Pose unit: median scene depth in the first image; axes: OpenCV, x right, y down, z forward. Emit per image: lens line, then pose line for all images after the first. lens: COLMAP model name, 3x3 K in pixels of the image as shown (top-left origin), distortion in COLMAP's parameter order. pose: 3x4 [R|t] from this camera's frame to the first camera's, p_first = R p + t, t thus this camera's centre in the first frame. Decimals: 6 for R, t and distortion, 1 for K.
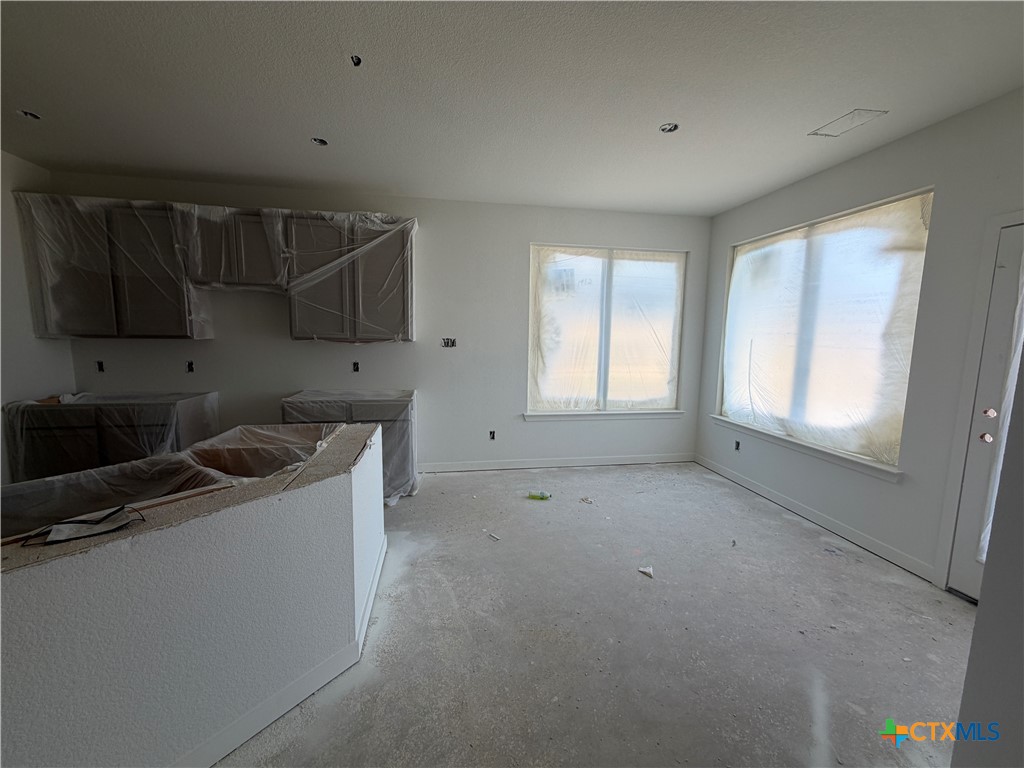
lens RADIAL K [[407.1, 0, 509.2], [0, 407.1, 383.0], [0, 0, 1]] dist [0.001500, 0.000300]
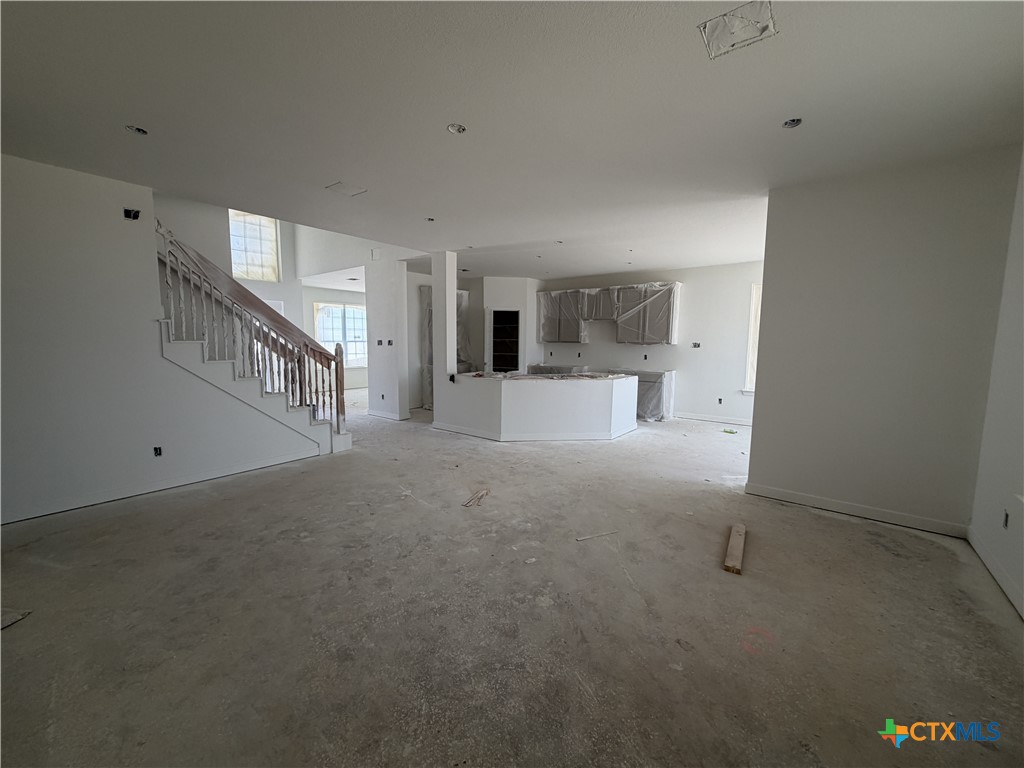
lens RADIAL K [[407.1, 0, 509.2], [0, 407.1, 383.0], [0, 0, 1]] dist [0.001500, 0.000300]
pose [[0.667964, 0.070600, -0.740837, 0.744410], [-0.089512, 0.995885, 0.014198, 0.132374], [0.738791, 0.056830, 0.671534, -0.922438]]
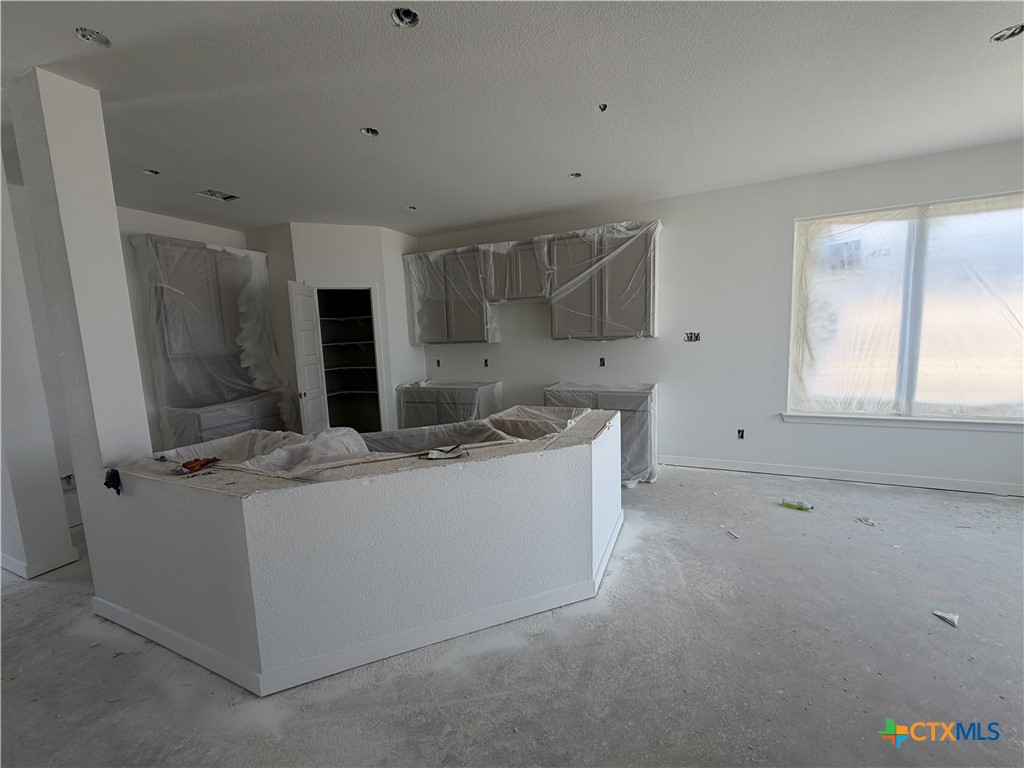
lens RADIAL K [[407.1, 0, 509.2], [0, 407.1, 383.0], [0, 0, 1]] dist [0.001500, 0.000300]
pose [[0.827288, 0.020223, -0.561414, 0.050083], [-0.016297, 0.999795, 0.011998, 0.010284], [0.561542, -0.000777, 0.827448, -0.087875]]
